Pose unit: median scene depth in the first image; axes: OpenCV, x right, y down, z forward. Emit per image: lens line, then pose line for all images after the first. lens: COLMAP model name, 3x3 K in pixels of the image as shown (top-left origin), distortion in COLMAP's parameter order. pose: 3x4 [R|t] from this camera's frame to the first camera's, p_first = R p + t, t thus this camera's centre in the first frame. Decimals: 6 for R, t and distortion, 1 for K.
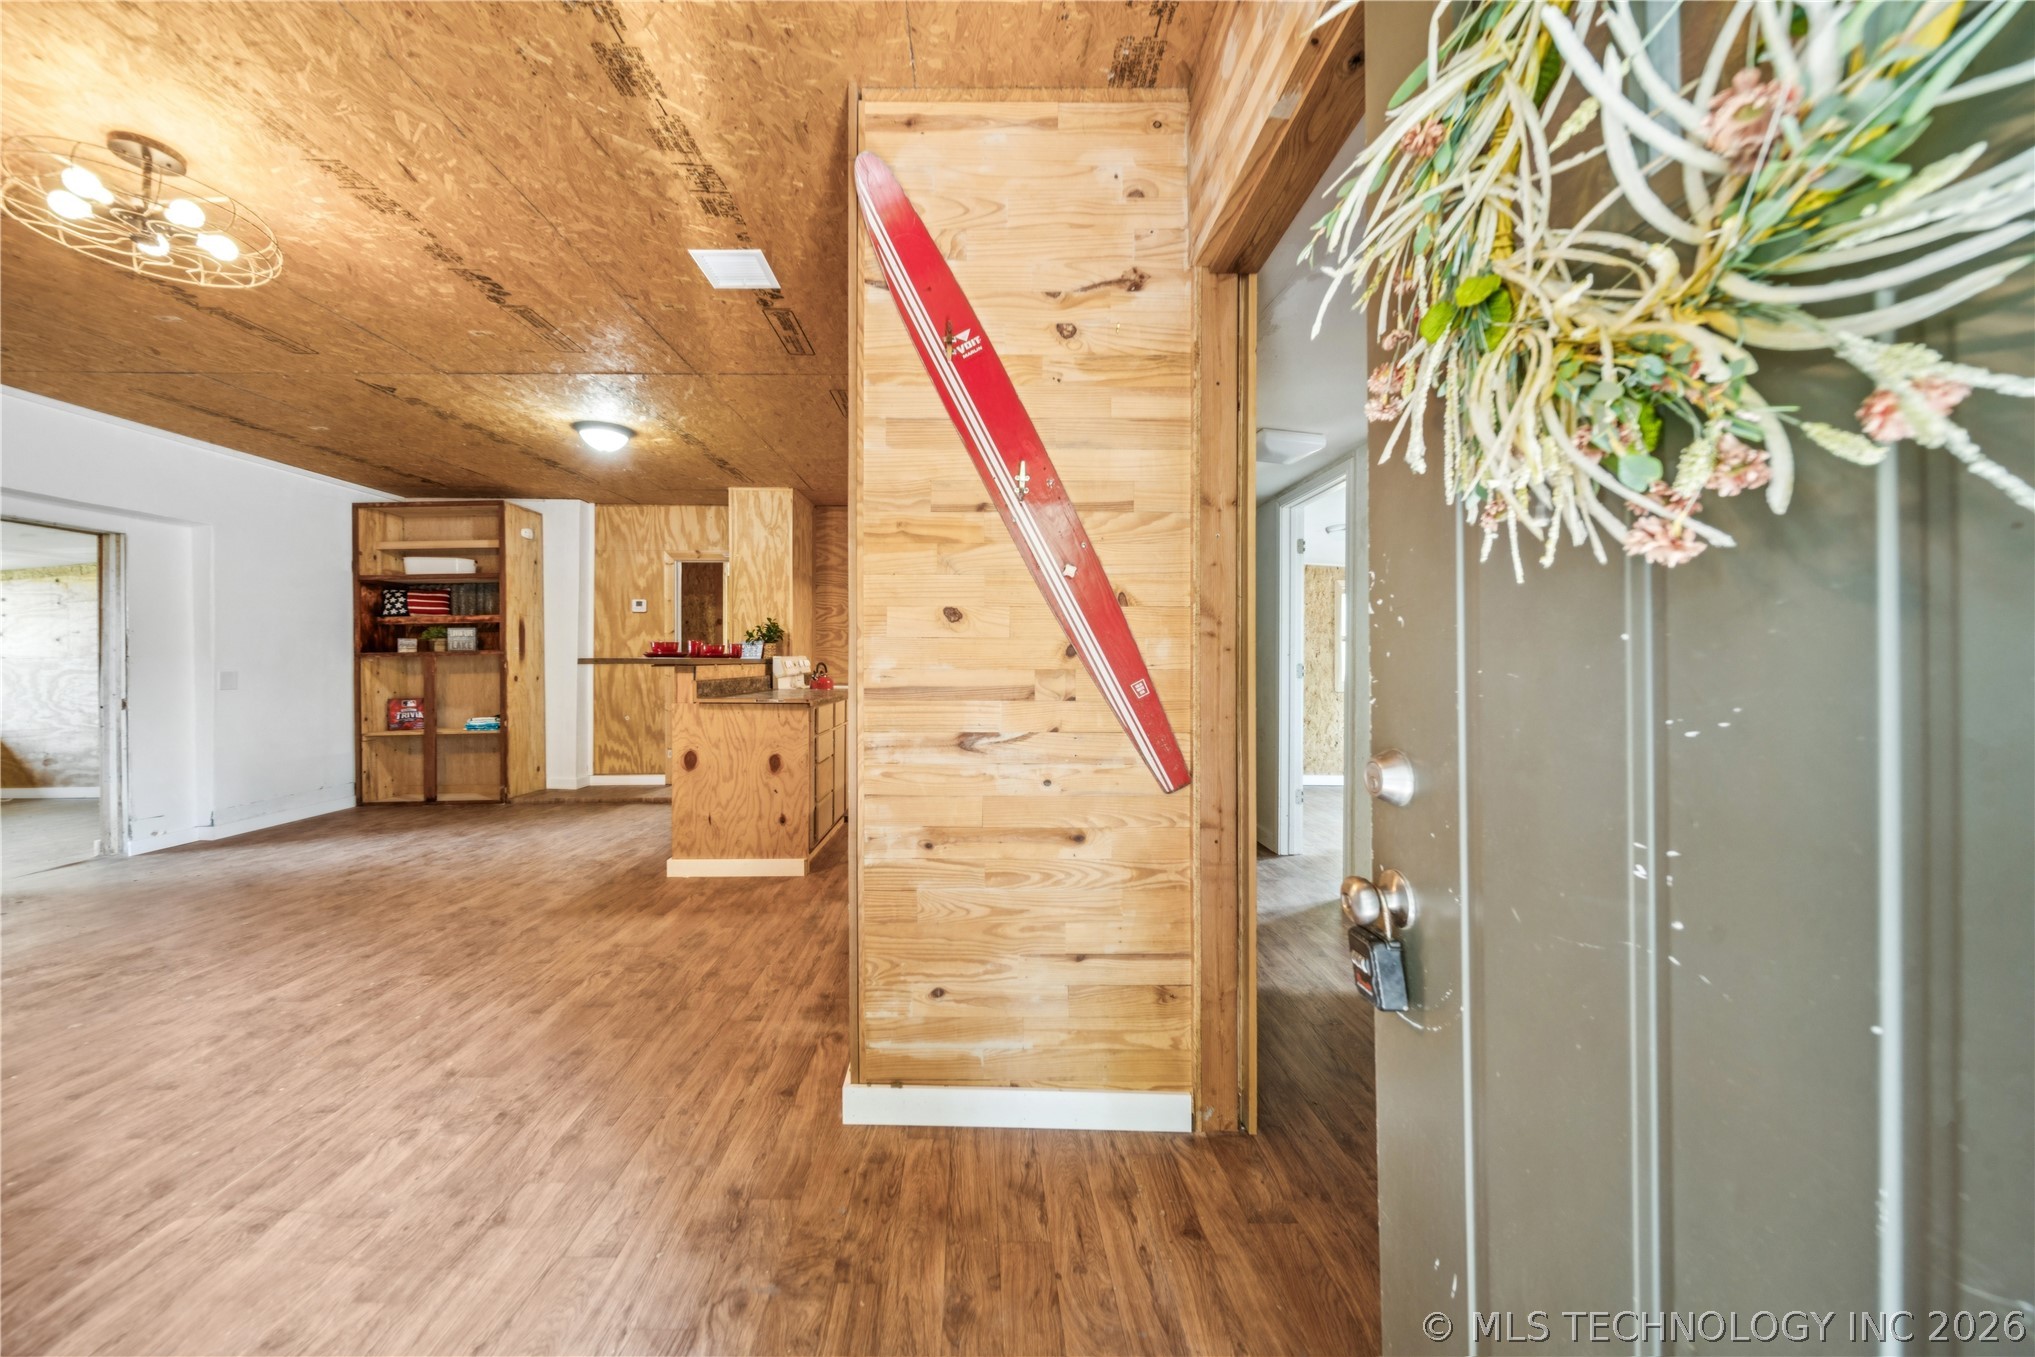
lens RADIAL K [[725.0, 0, 993.0], [0, 725.0, 668.7], [0, 0, 1]] dist [0.001587, -0.002551]
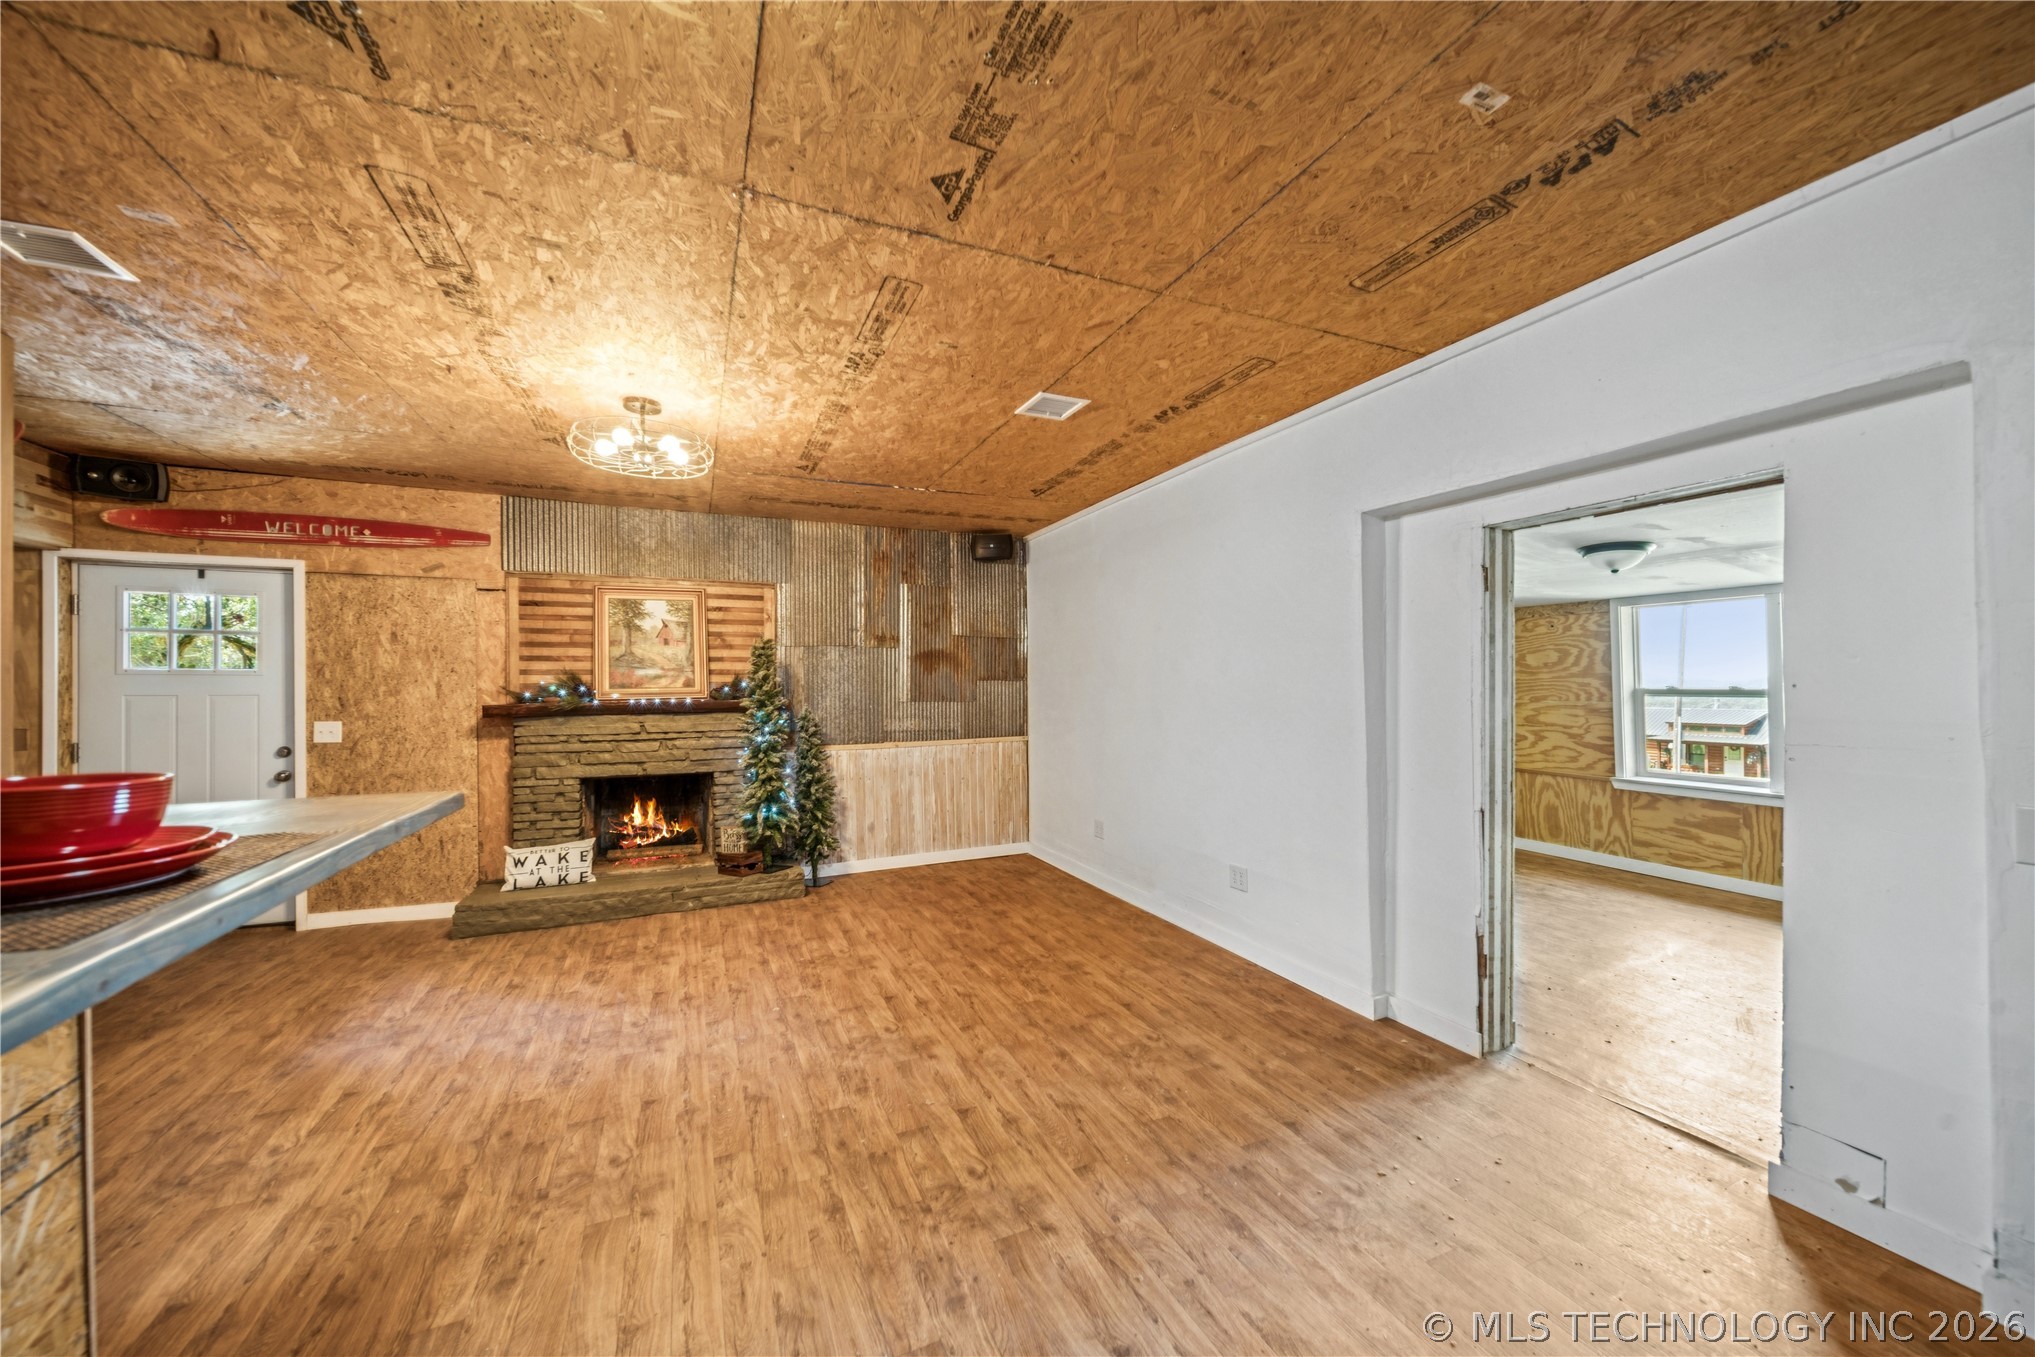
lens RADIAL K [[725.0, 0, 998.9], [0, 725.0, 685.3], [0, 0, 1]] dist [0.001587, -0.002551]
pose [[-0.925547, 0.007085, -0.378566, -0.438140], [0.005679, 0.999972, 0.004830, -0.043584], [0.378590, 0.002320, -0.925562, 0.918885]]
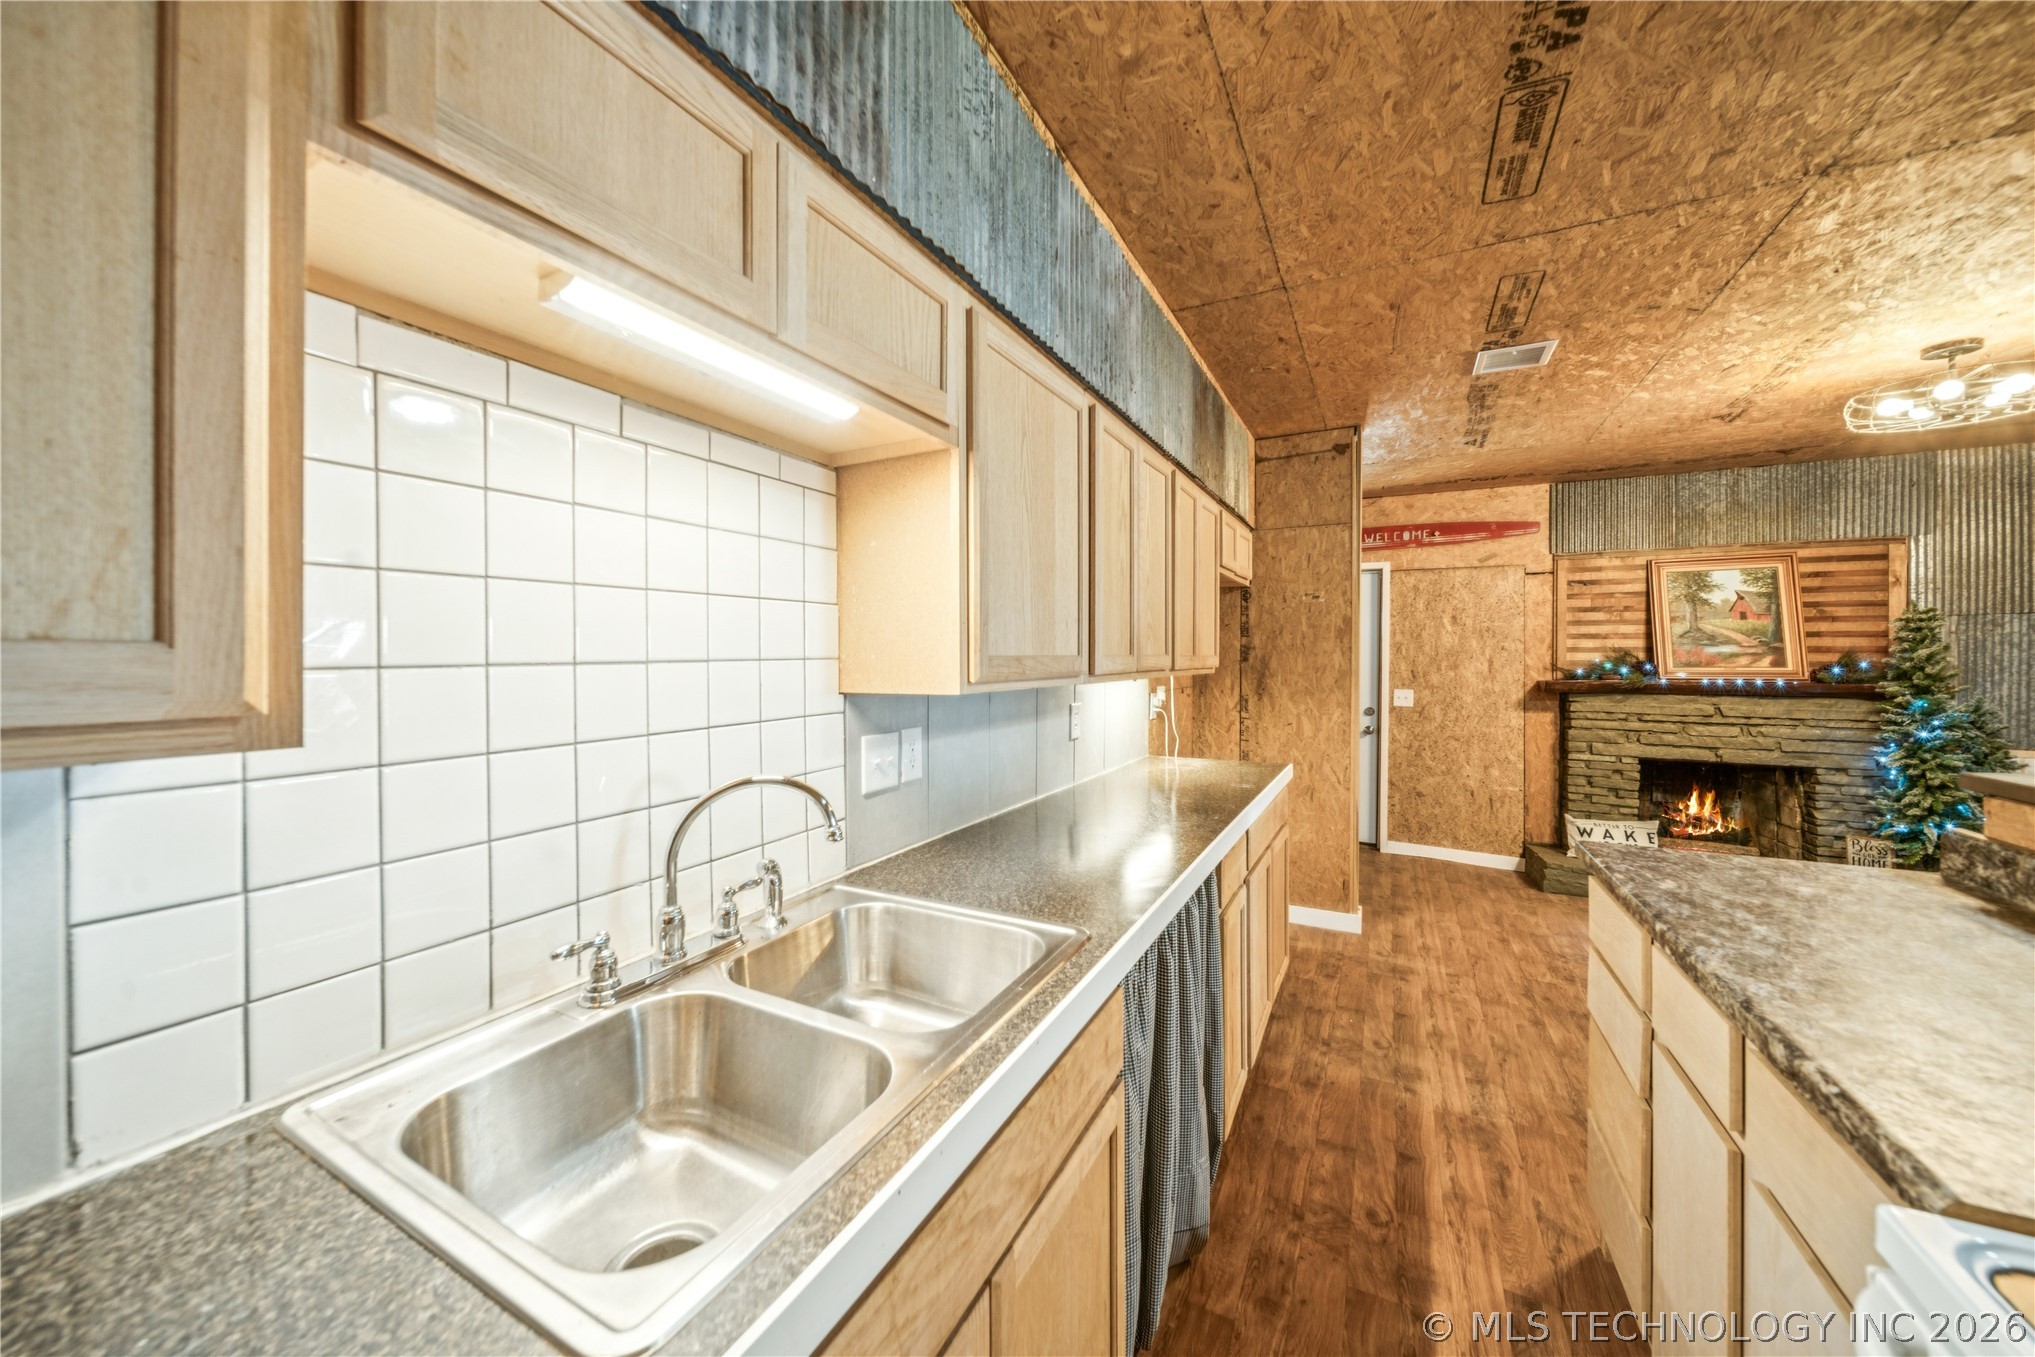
lens RADIAL K [[725.0, 0, 1007.9], [0, 725.0, 660.4], [0, 0, 1]] dist [0.001587, -0.002551]
pose [[-0.872399, -0.007269, 0.488740, -0.102448], [-0.003470, 0.999956, 0.008680, -0.049828], [-0.488782, 0.005876, -0.872386, 1.025559]]
